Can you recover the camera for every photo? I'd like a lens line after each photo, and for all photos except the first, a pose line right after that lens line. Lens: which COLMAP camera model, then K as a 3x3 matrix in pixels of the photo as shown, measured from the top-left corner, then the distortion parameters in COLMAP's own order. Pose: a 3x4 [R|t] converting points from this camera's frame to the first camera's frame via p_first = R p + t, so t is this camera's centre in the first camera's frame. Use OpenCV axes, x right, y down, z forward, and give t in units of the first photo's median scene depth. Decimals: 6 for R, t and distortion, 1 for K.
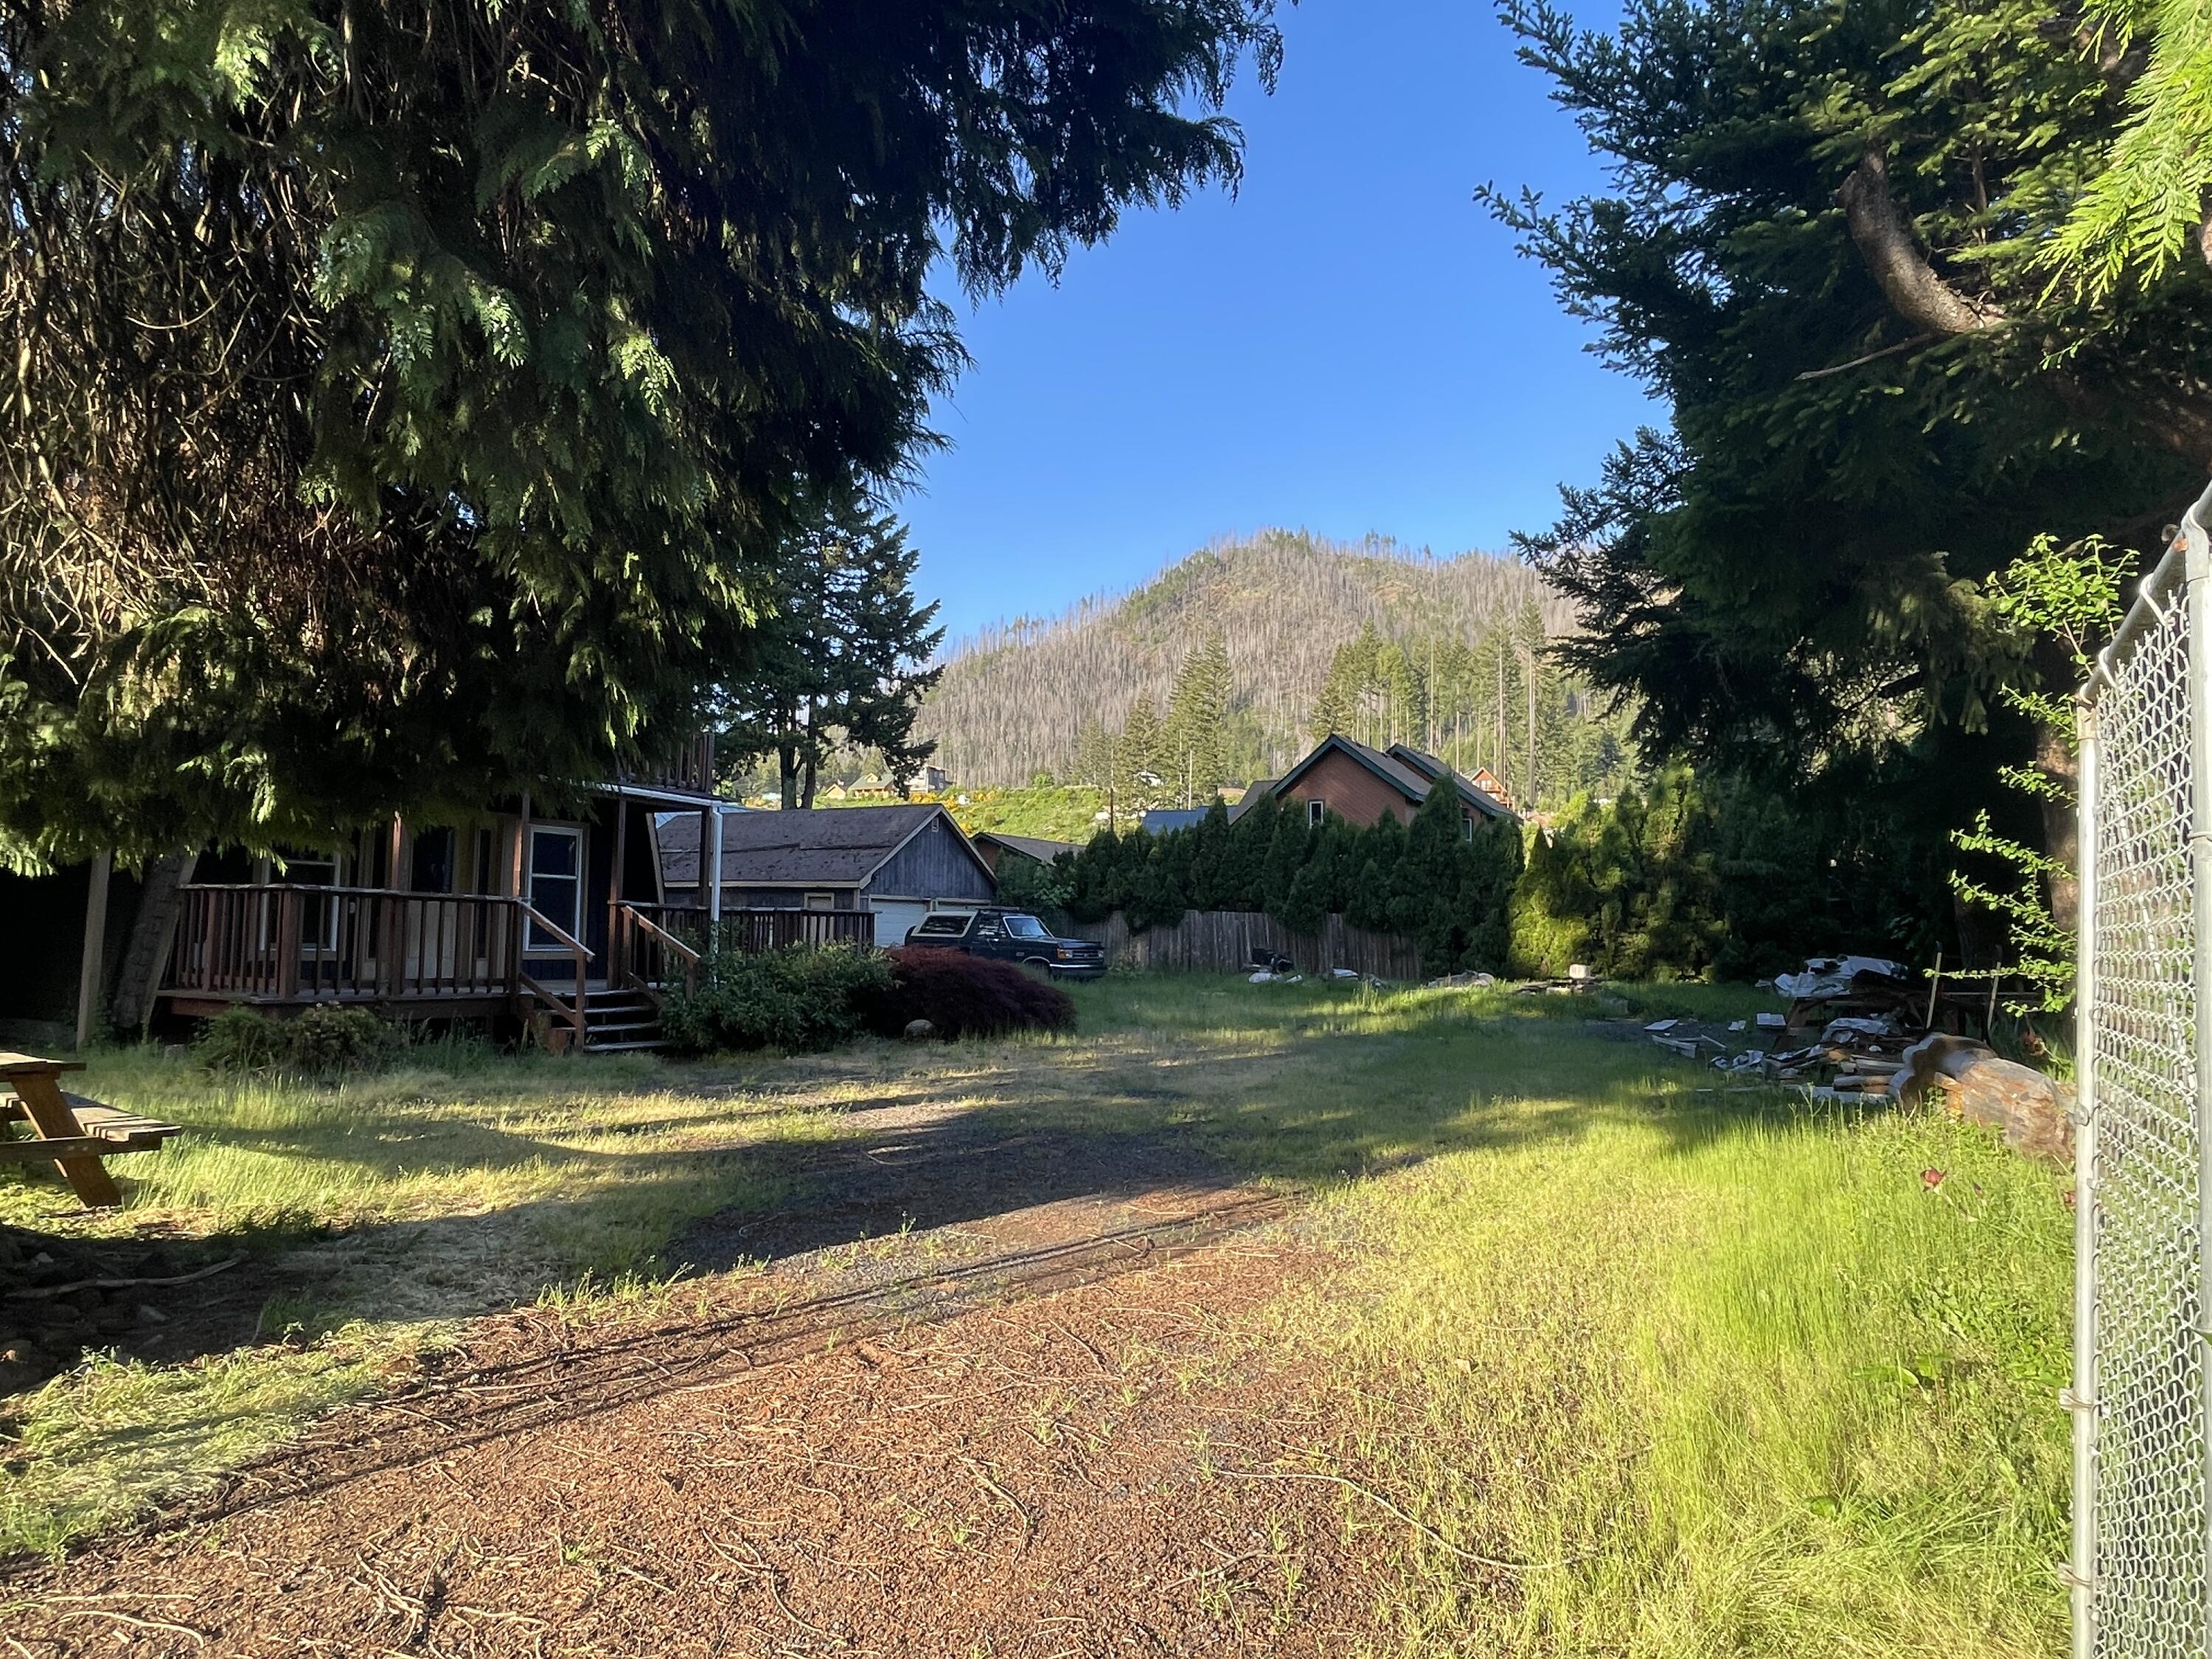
lens RADIAL K [[1292.2, 0, 1100.4], [0, 1292.2, 830.9], [0, 0, 1]] dist [0.002163, -0.001602]
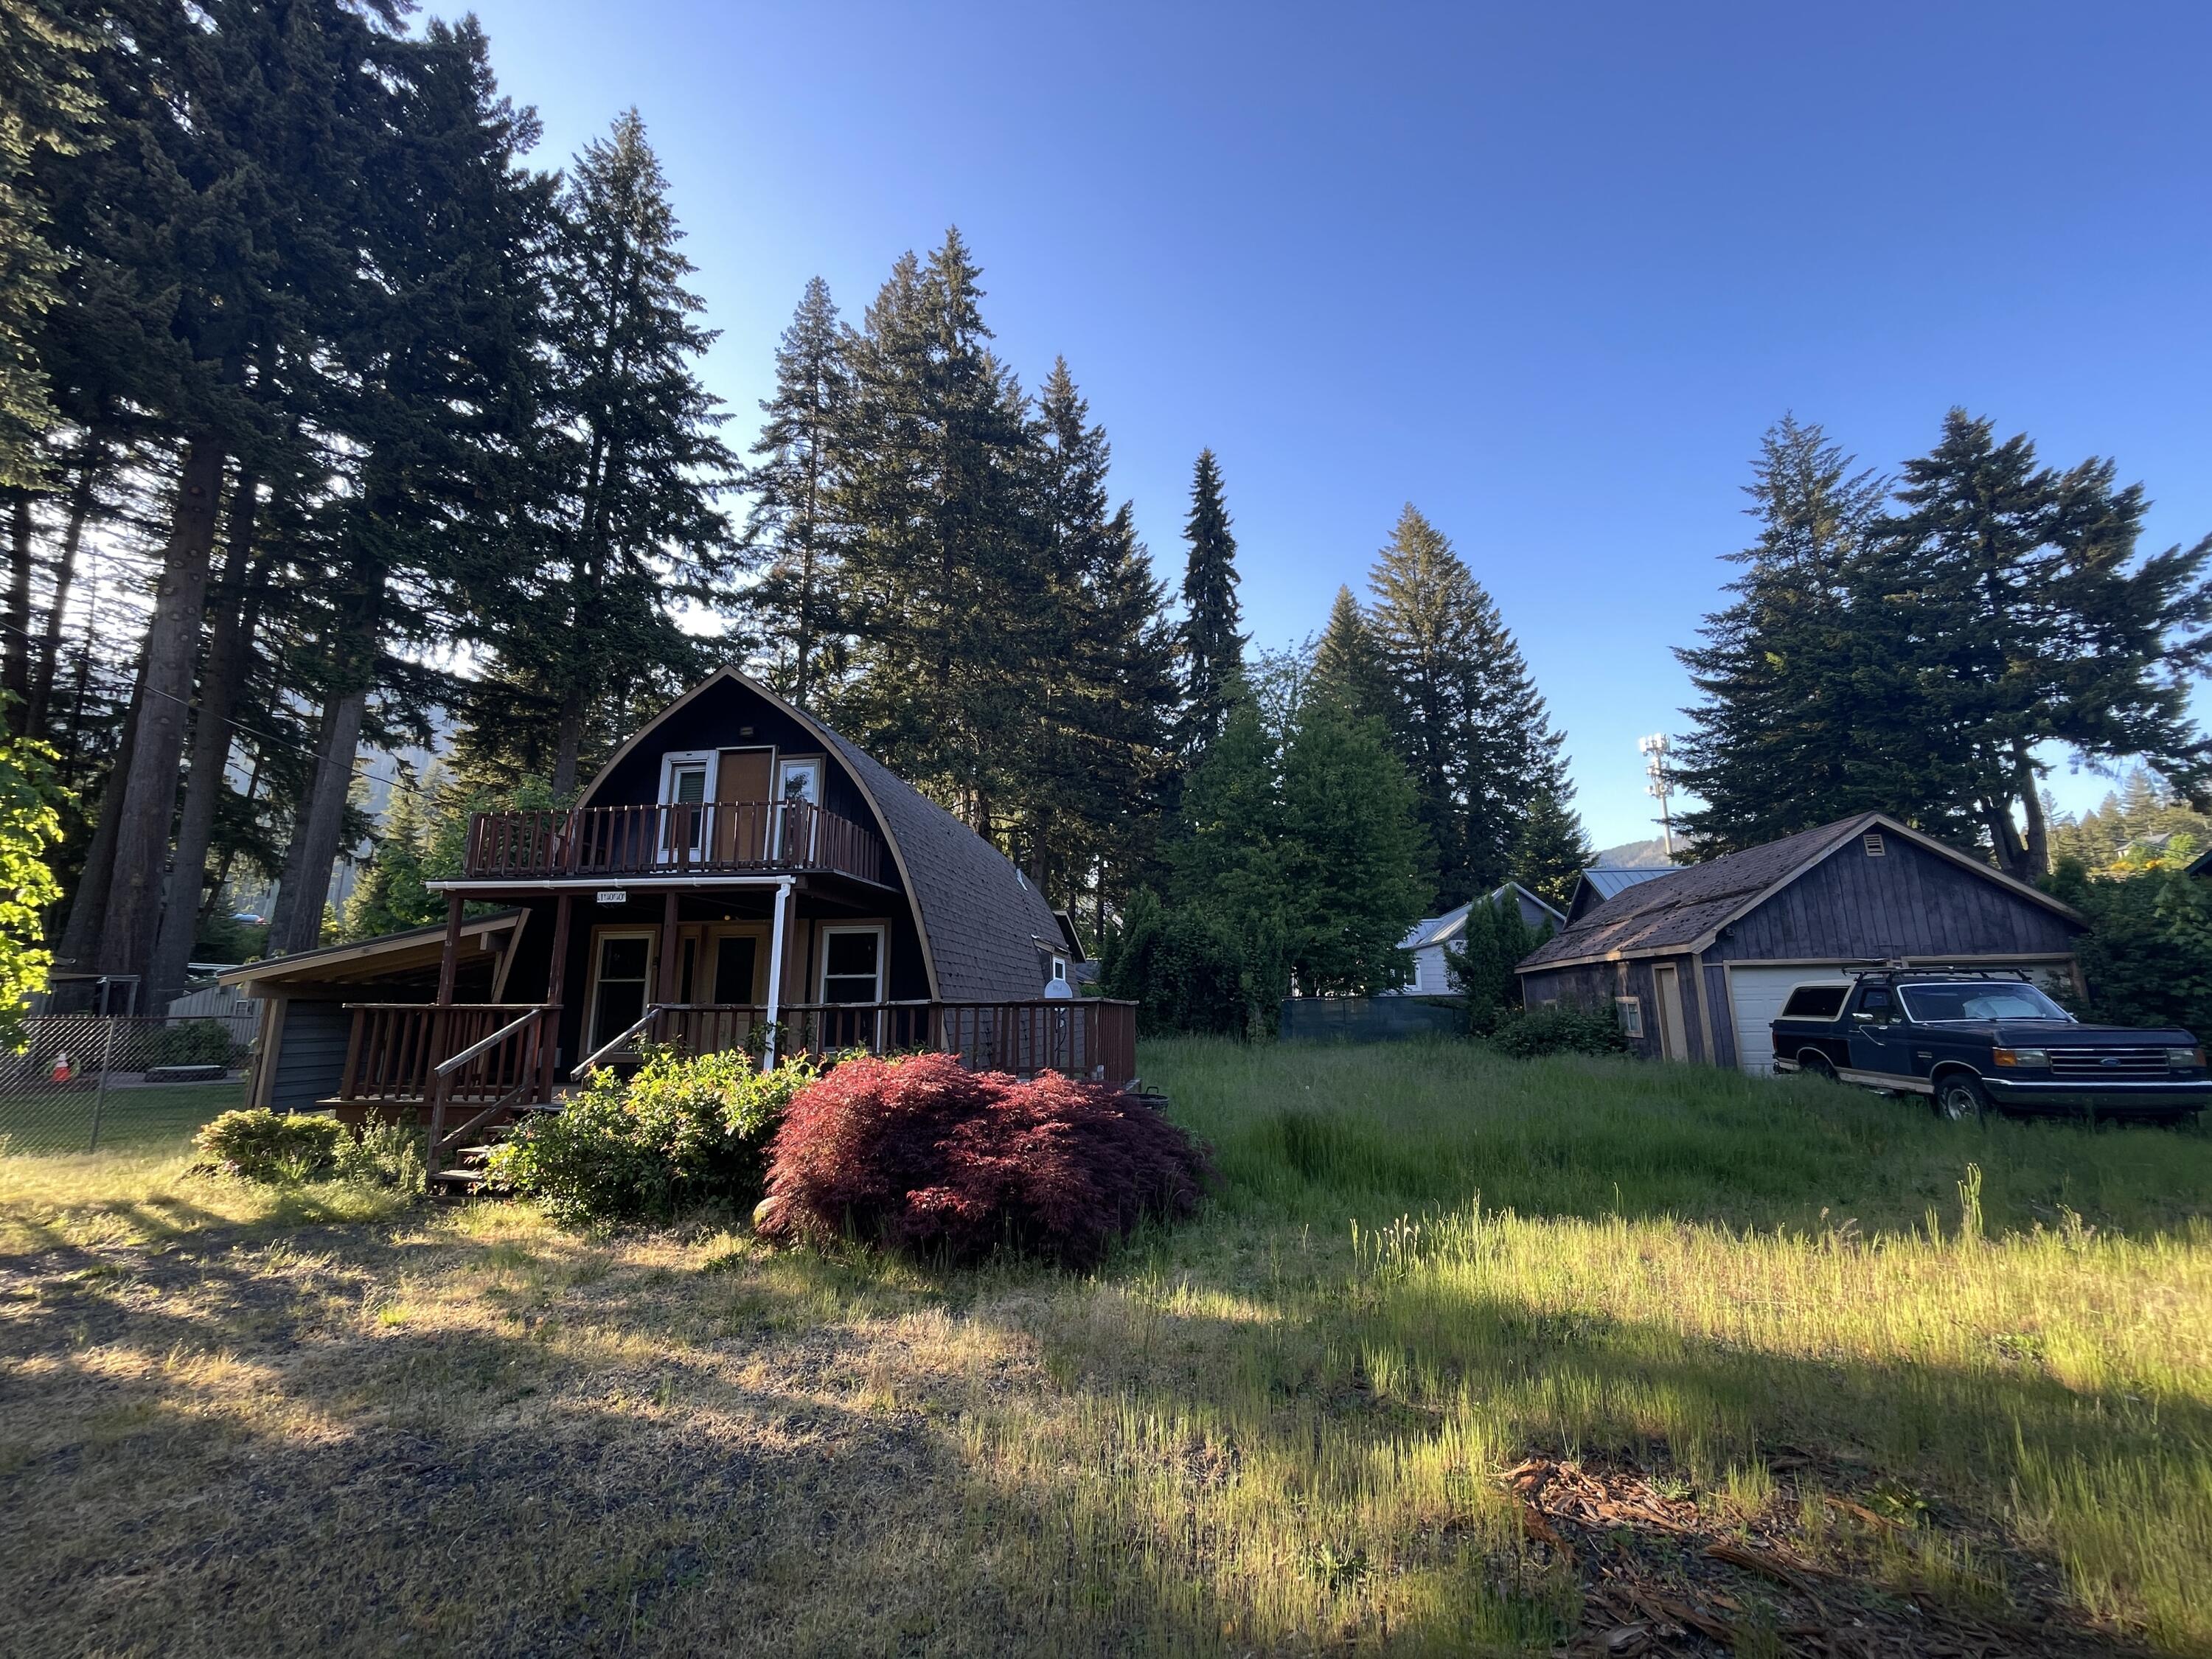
lens RADIAL K [[894.5, 0, 1093.9], [0, 894.5, 838.1], [0, 0, 1]] dist [-0.003904, 0.000465]
pose [[0.355892, -0.195357, -0.913880, 0.182574], [0.092437, 0.980469, -0.173594, 0.042659], [0.929944, -0.022696, 0.367000, 0.587517]]
